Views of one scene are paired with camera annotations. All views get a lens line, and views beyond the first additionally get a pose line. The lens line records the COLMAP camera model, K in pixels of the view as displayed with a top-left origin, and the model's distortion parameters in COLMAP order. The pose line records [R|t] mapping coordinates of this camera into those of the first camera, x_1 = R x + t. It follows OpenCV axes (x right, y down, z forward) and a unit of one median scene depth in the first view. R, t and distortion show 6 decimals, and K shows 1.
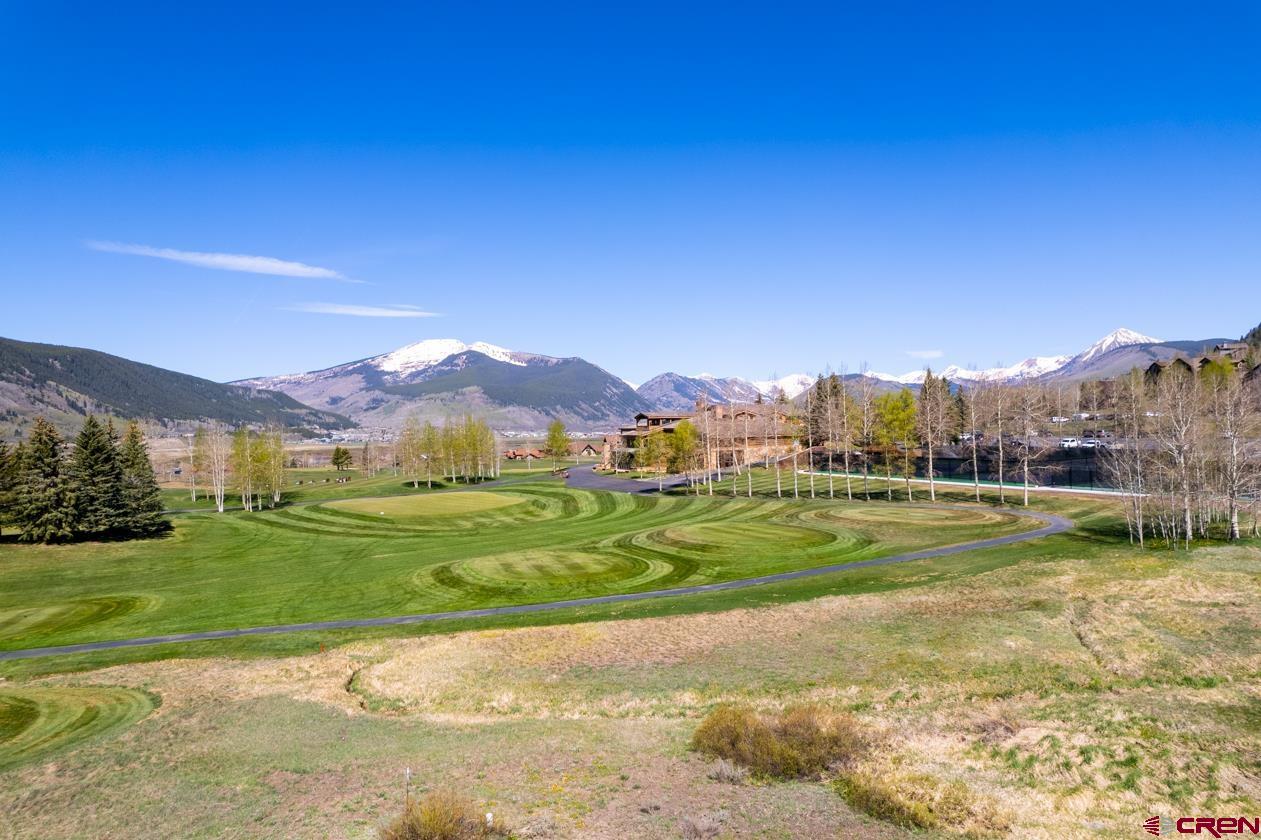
lens RADIAL K [[808.4, 0, 635.6], [0, 808.4, 425.0], [0, 0, 1]] dist [-0.076898, 0.071535]
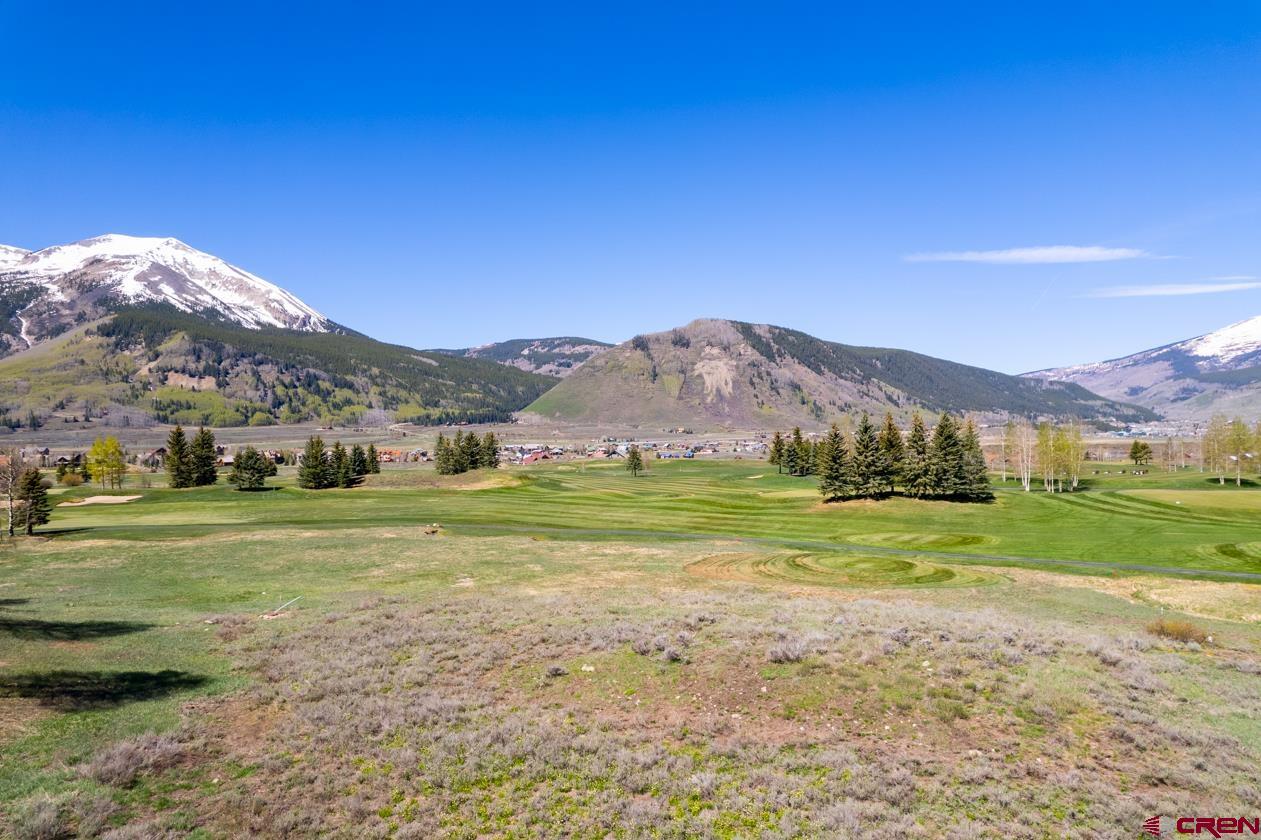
lens RADIAL K [[808.4, 0, 635.6], [0, 808.4, 425.0], [0, 0, 1]] dist [-0.076898, 0.071535]
pose [[0.604890, 0.016277, -0.796143, 0.074899], [-0.007735, 0.999864, 0.014566, -0.004066], [0.796272, -0.002653, 0.604934, -0.190060]]
